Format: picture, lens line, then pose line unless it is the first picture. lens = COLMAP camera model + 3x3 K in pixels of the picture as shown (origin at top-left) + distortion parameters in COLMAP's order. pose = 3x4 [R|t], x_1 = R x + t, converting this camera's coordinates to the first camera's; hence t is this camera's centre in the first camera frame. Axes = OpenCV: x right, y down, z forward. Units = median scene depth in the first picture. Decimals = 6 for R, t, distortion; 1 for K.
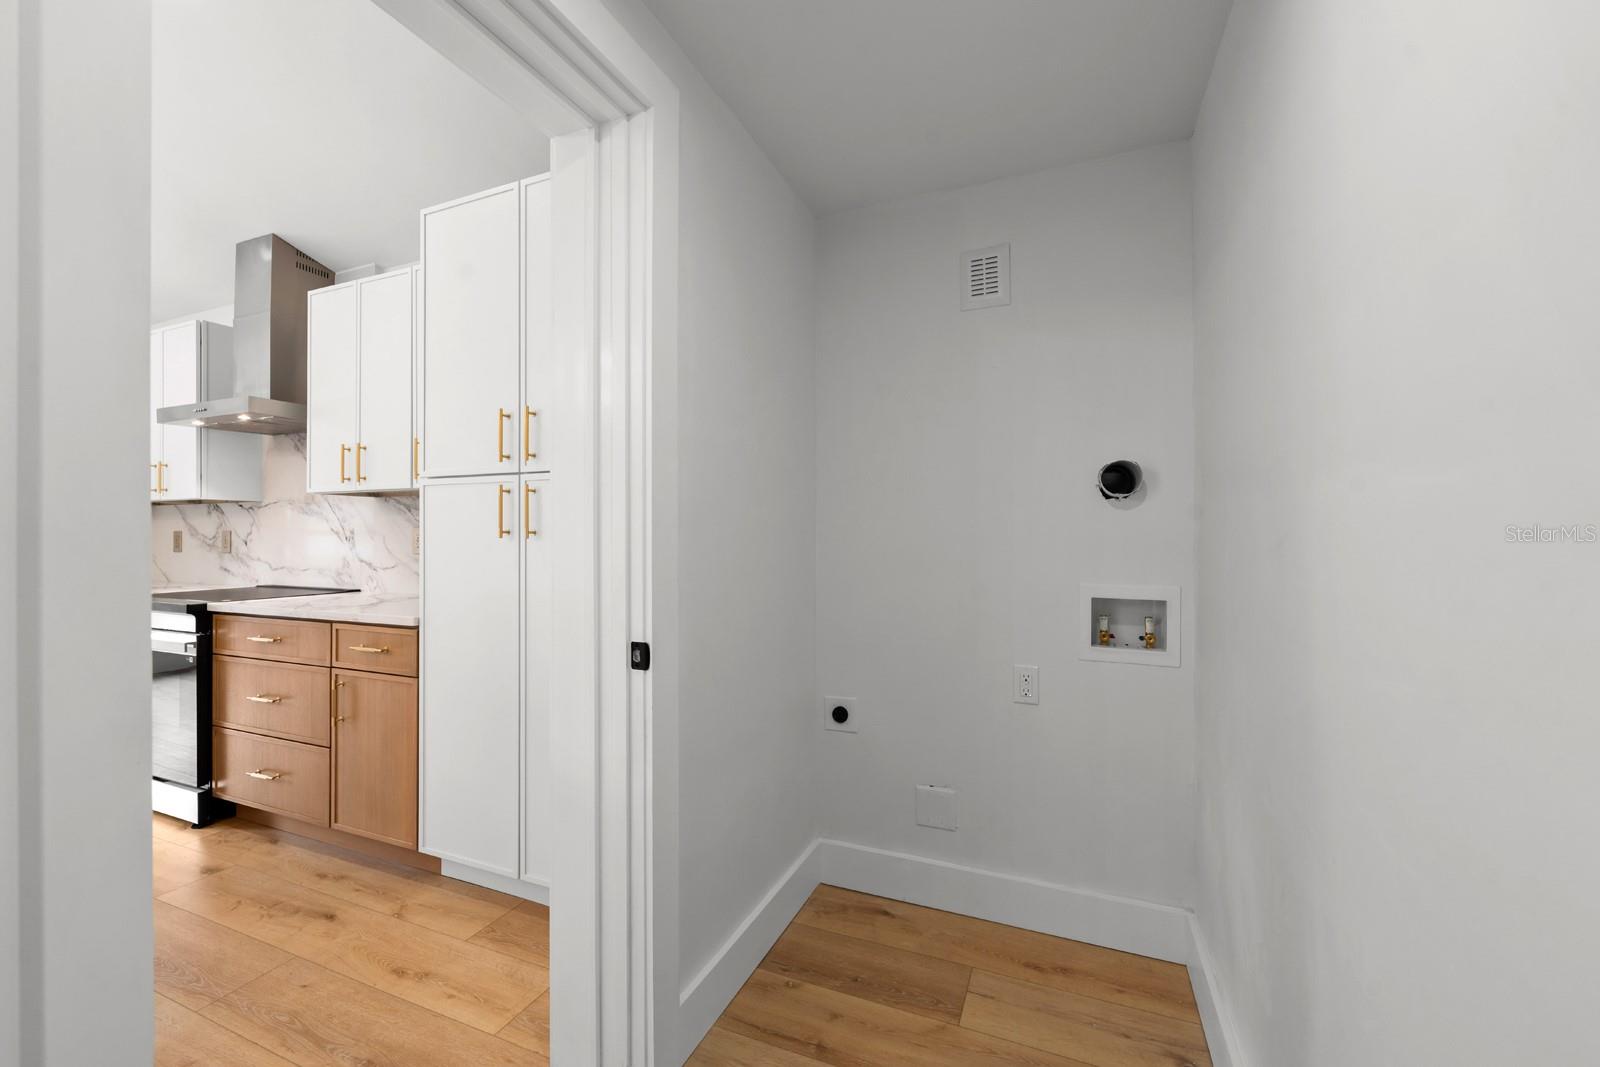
lens RADIAL K [[654.8, 0, 793.7], [0, 654.8, 537.4], [0, 0, 1]] dist [-0.002548, -0.000407]
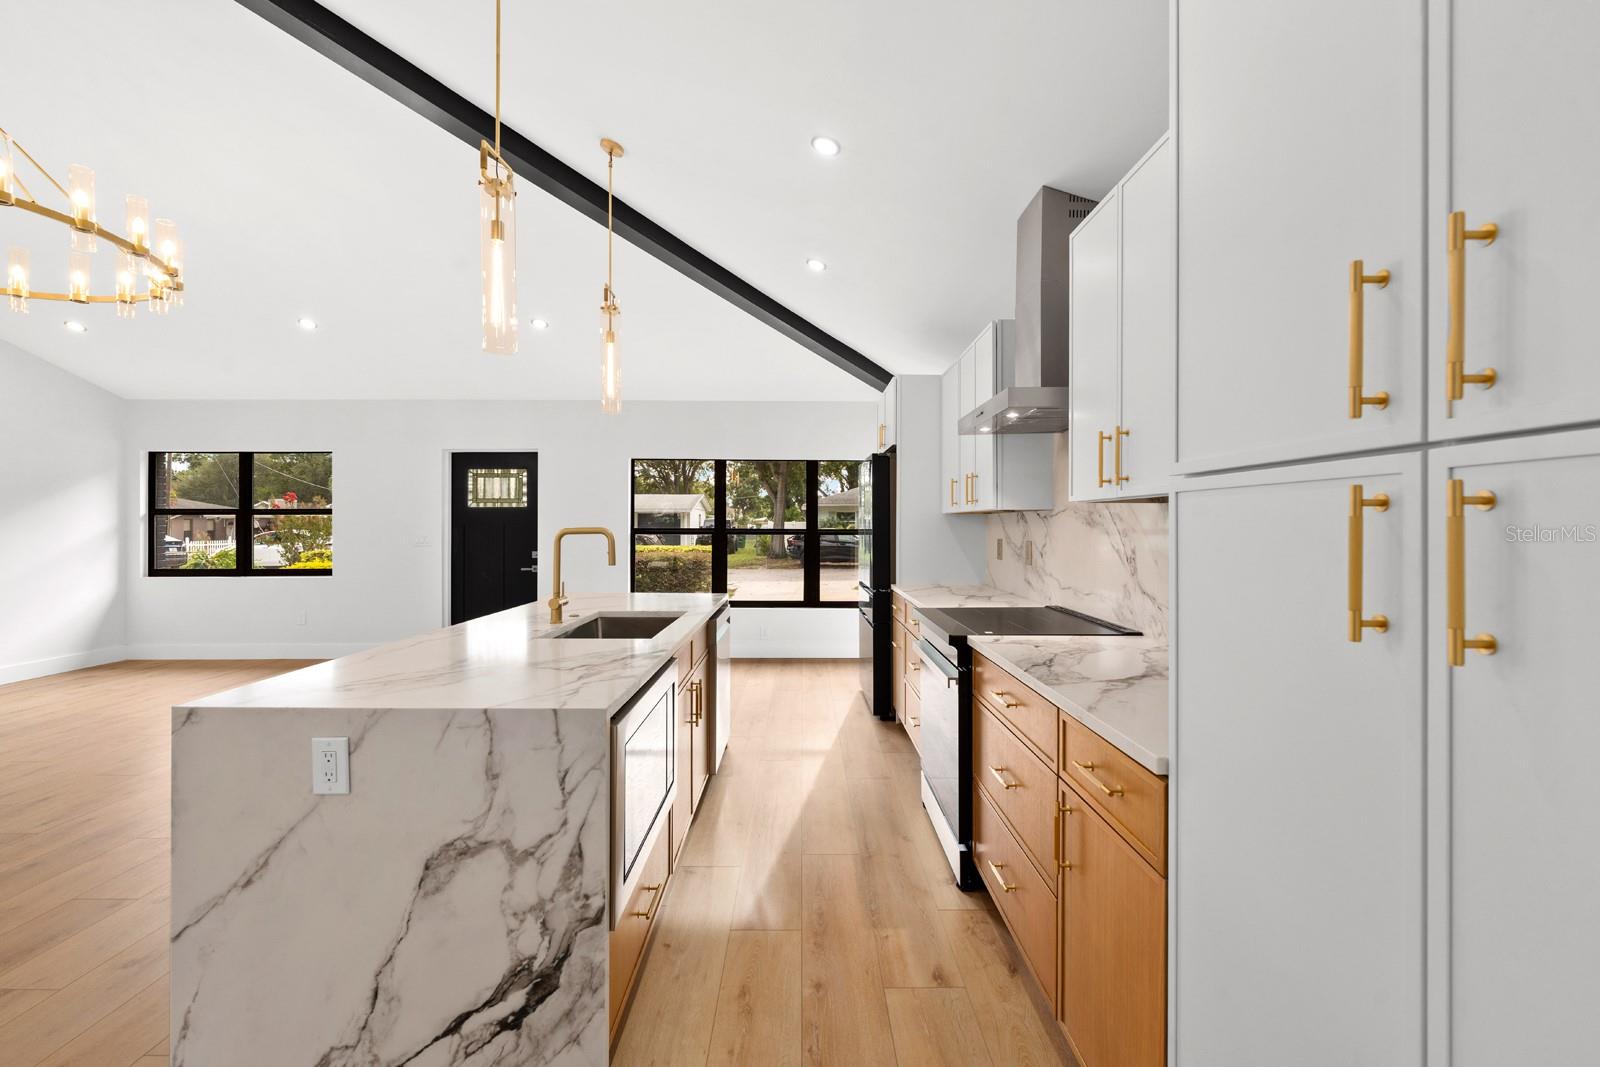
lens RADIAL K [[654.8, 0, 798.8], [0, 654.8, 526.1], [0, 0, 1]] dist [-0.002548, -0.000407]
pose [[0.395780, 0.001669, -0.918344, -0.169626], [-0.001918, 0.999998, 0.000991, -0.039950], [0.918343, 0.001369, 0.395782, 0.406658]]
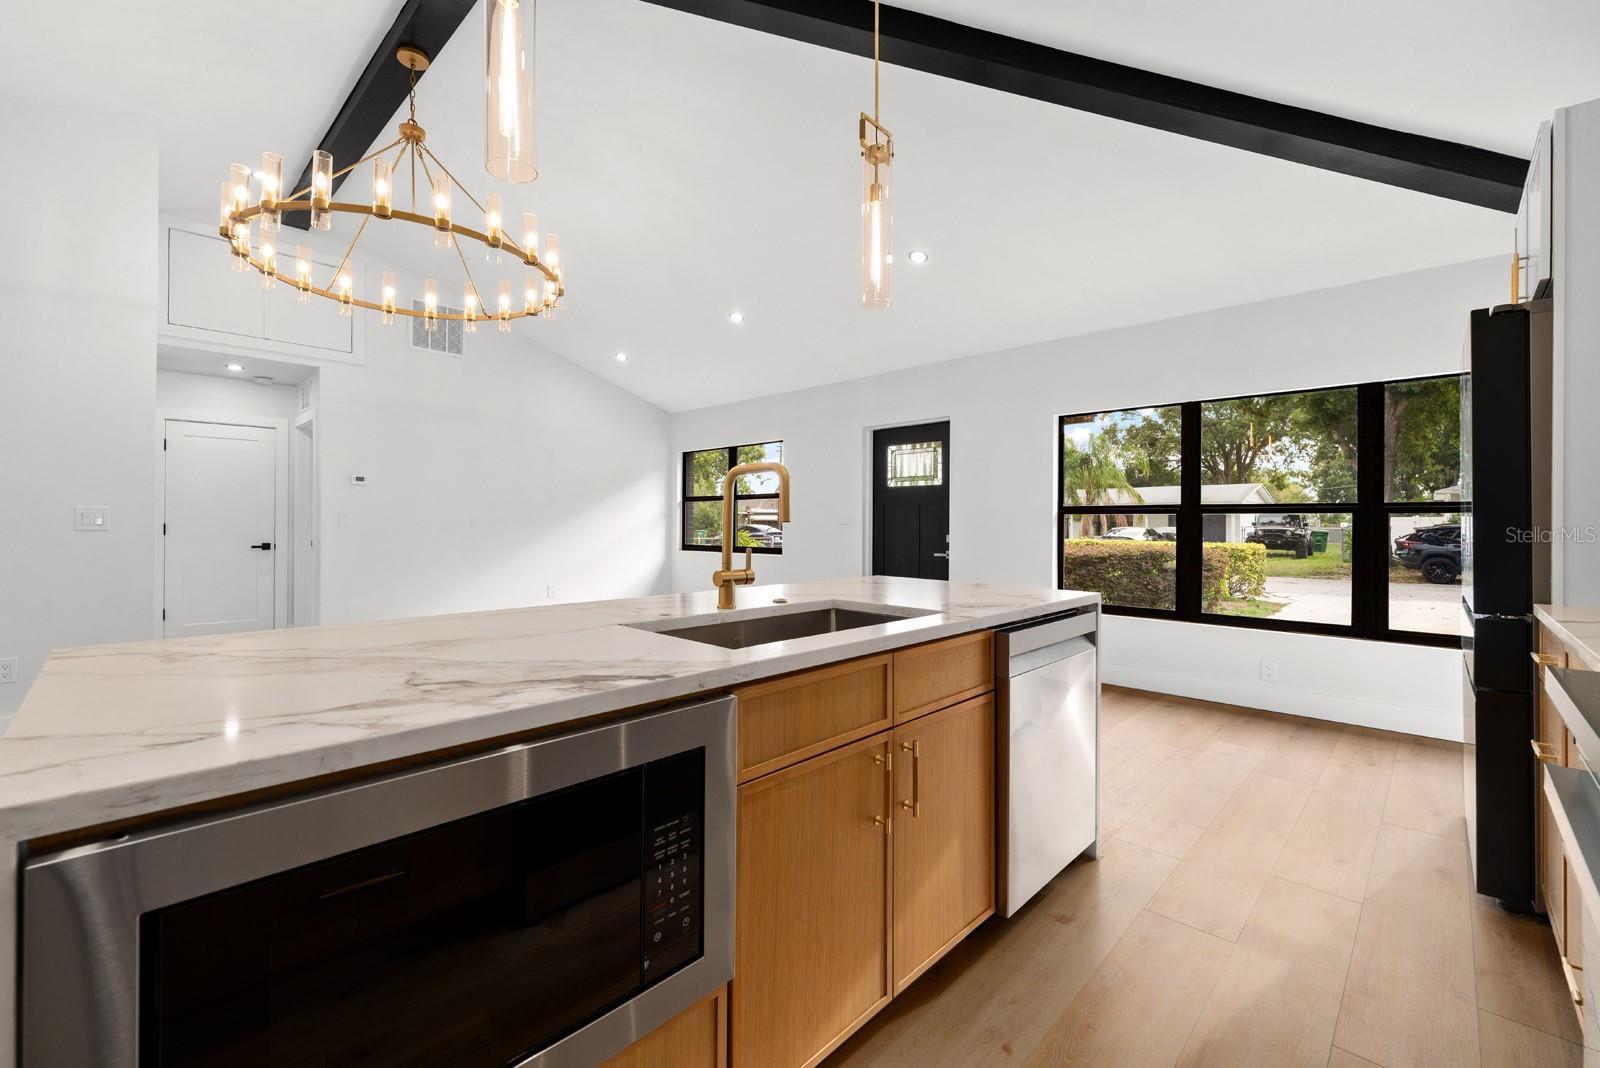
lens RADIAL K [[654.8, 0, 797.6], [0, 654.8, 522.4], [0, 0, 1]] dist [-0.002548, -0.000407]
pose [[-0.361301, -0.002304, -0.932447, -0.593134], [-0.004419, 0.999990, -0.000758, 0.015998], [0.932439, 0.003847, -0.361307, 0.740980]]
